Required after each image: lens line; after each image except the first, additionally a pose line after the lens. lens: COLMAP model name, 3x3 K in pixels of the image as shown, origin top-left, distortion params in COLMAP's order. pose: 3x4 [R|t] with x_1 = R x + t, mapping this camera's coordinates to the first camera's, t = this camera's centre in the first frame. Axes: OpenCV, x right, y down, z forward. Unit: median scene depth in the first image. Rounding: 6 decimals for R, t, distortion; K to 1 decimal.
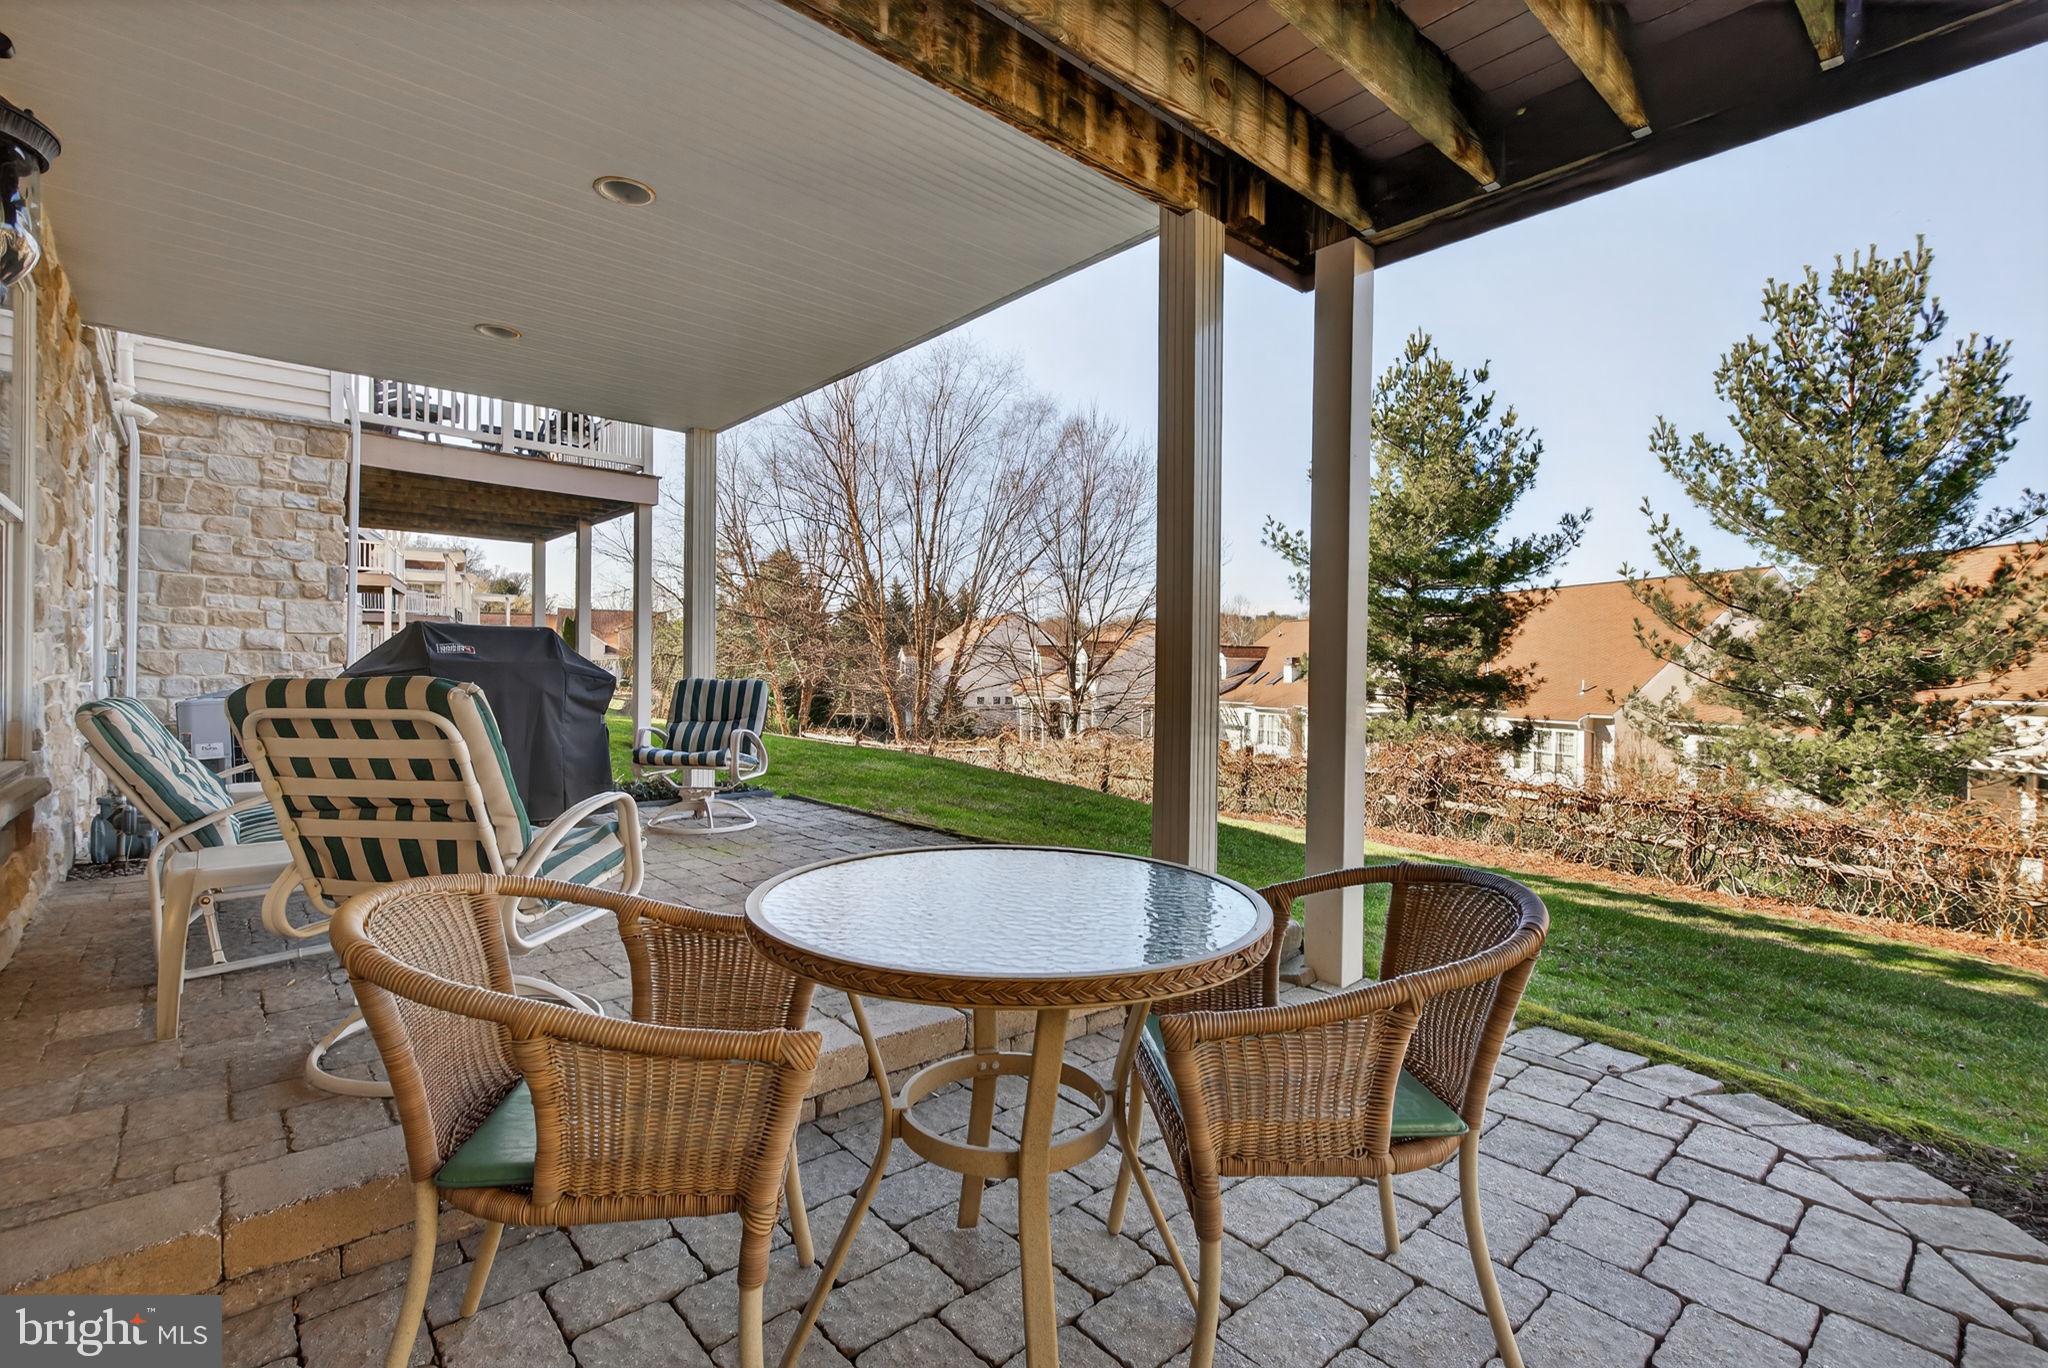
lens RADIAL K [[945.6, 0, 1024.0], [0, 945.6, 684.0], [0, 0, 1]] dist [-0.003452, -0.000631]
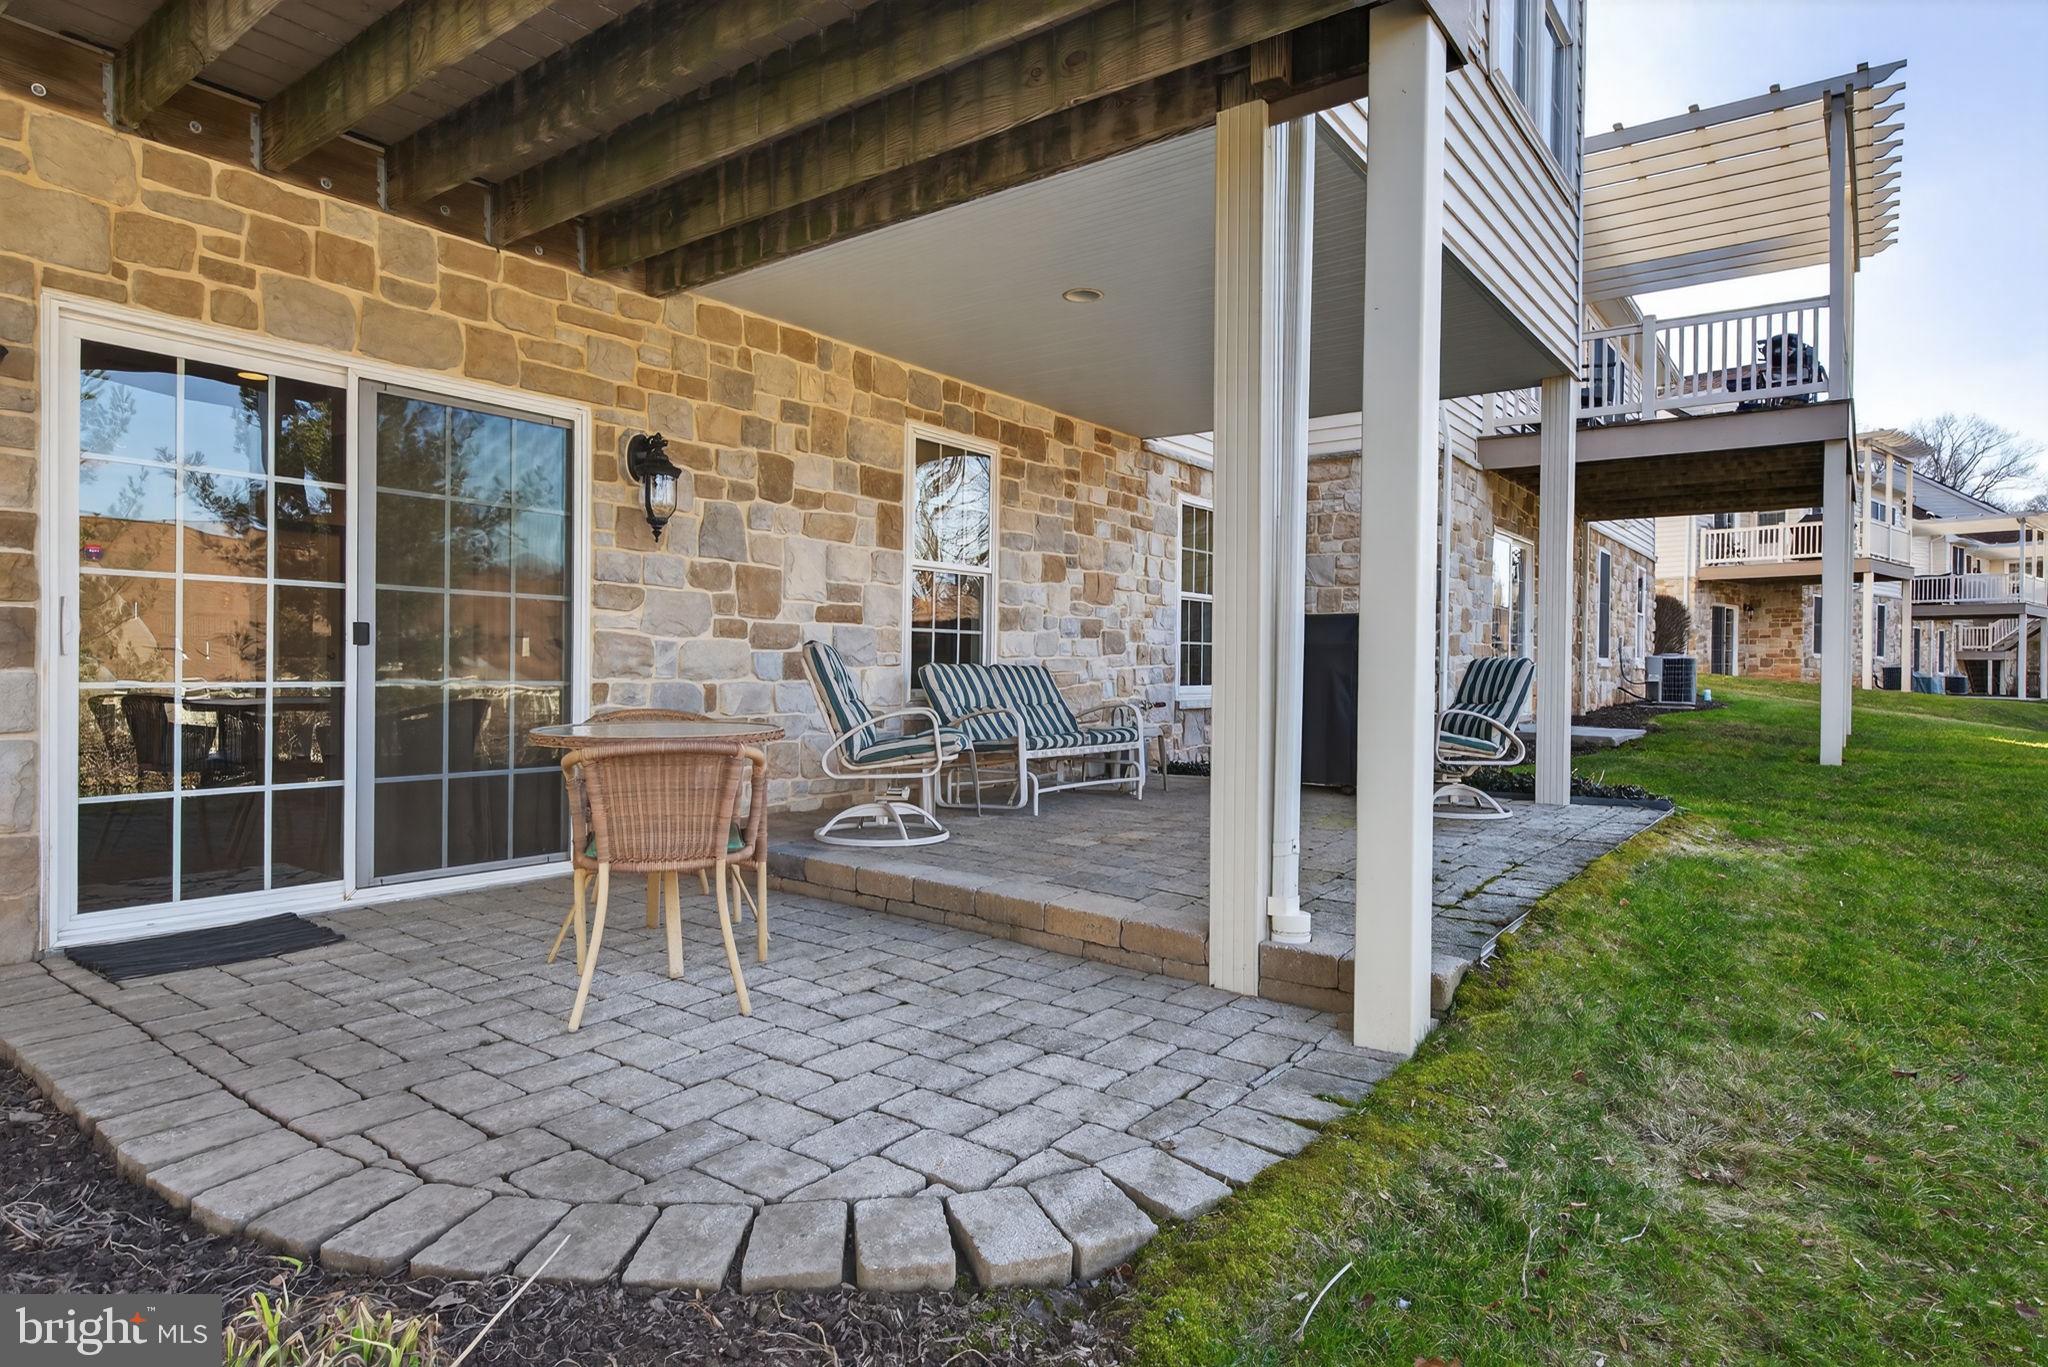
lens RADIAL K [[1128.5, 0, 999.8], [0, 1128.5, 667.7], [0, 0, 1]] dist [0.024548, -0.000304]
pose [[0.195255, -0.005781, -0.980736, 0.545850], [-0.020823, 0.999733, -0.010038, 0.018462], [0.980531, 0.022382, 0.195082, 0.257733]]
